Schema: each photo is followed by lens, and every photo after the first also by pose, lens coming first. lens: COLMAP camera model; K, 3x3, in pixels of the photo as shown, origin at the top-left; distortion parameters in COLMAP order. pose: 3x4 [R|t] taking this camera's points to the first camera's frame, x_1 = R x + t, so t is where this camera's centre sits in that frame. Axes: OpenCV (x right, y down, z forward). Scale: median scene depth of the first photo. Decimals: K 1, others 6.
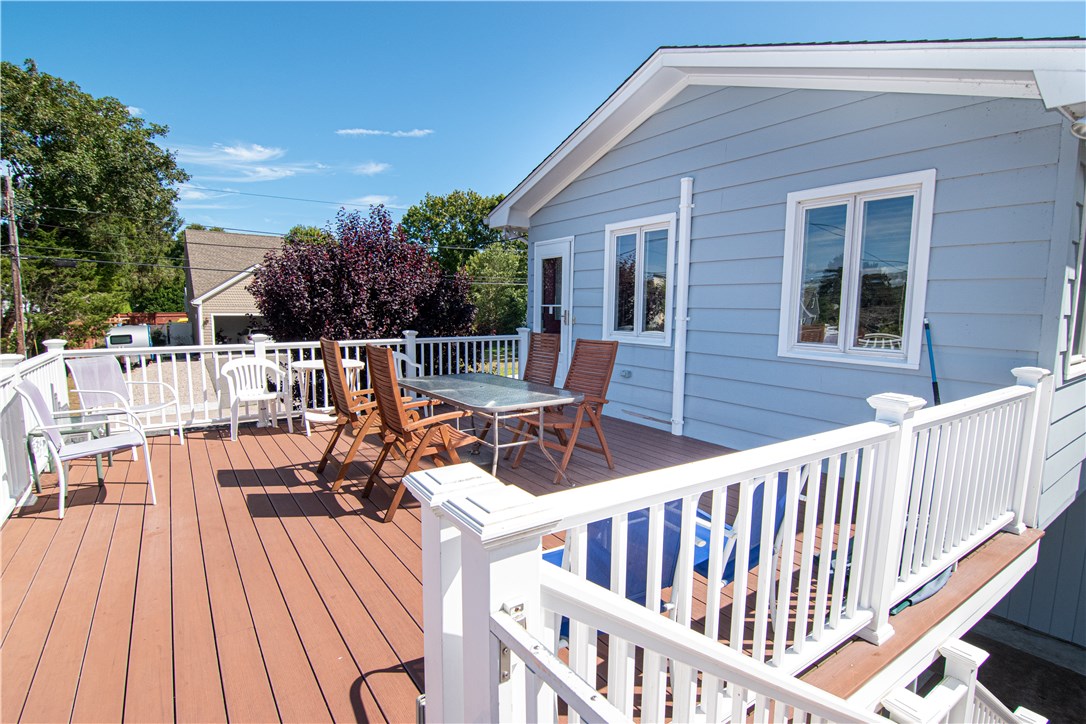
lens RADIAL K [[536.8, 0, 537.9], [0, 536.8, 358.8], [0, 0, 1]] dist [-0.000760, -0.000238]
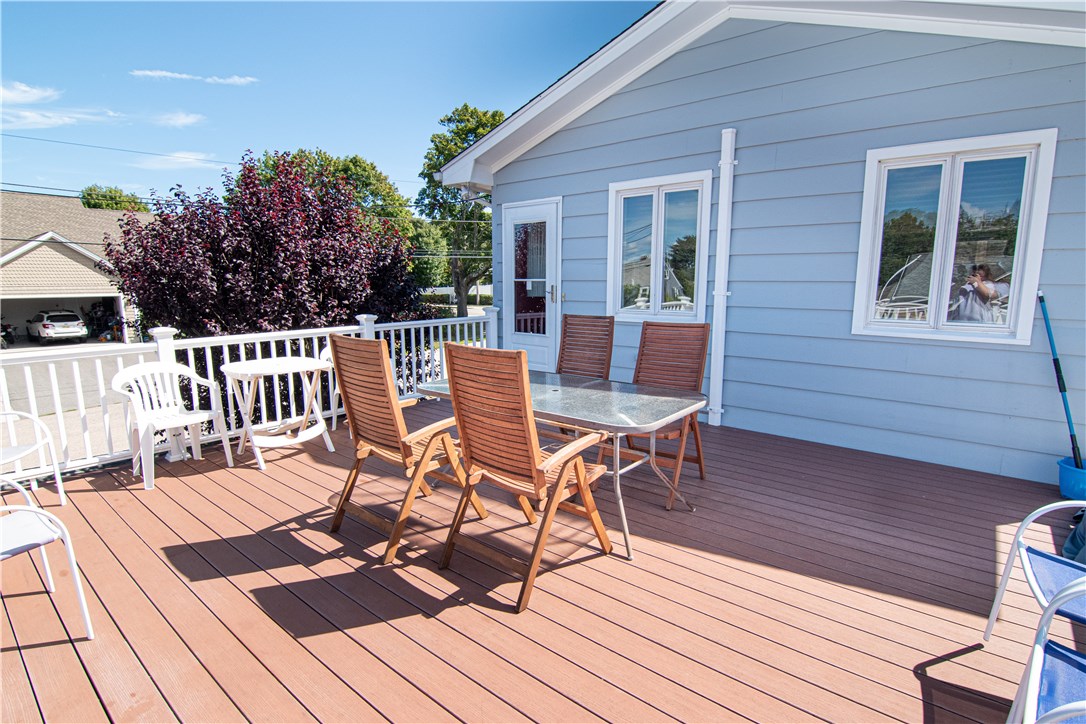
lens RADIAL K [[547.4, 0, 543.0], [0, 547.4, 362.0], [0, 0, 1]] dist [-0.000719, -0.012485]
pose [[0.963569, -0.050800, 0.262591, -0.247162], [0.037031, 0.997680, 0.057126, -0.024740], [-0.264884, -0.045321, 0.963215, 0.208719]]
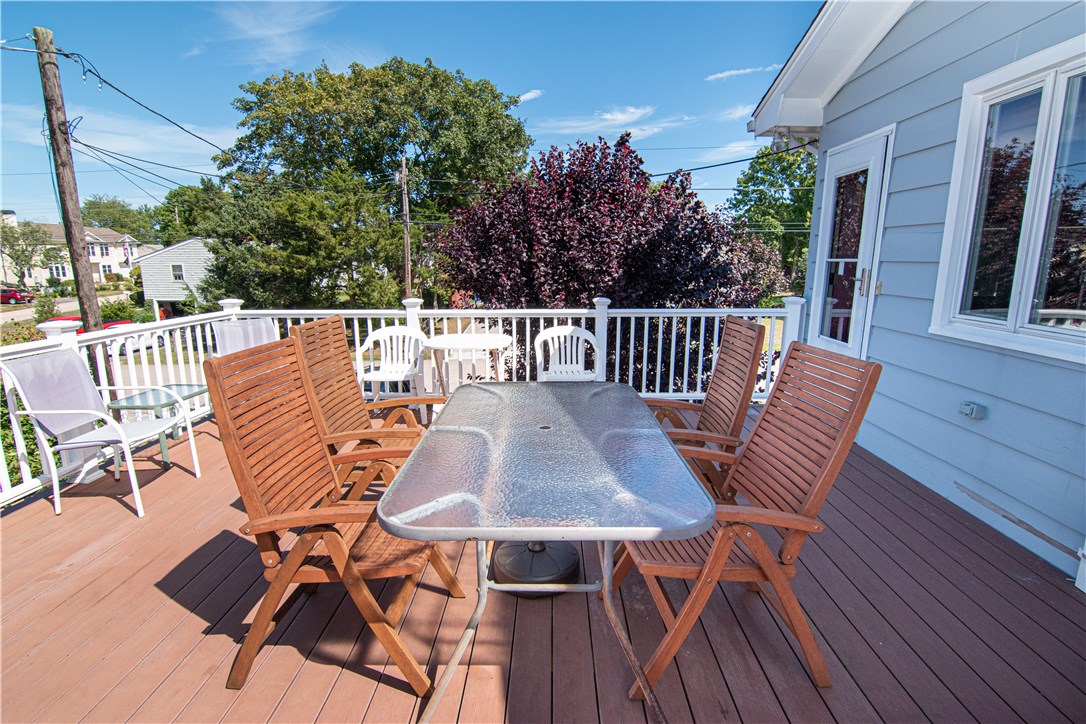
lens RADIAL K [[536.8, 0, 537.9], [0, 536.8, 358.8], [0, 0, 1]] dist [-0.000760, -0.000238]
pose [[0.804604, 0.099437, -0.585427, 0.141426], [-0.049039, 0.993639, 0.101374, -0.049440], [0.591784, -0.052858, 0.804362, 0.459874]]
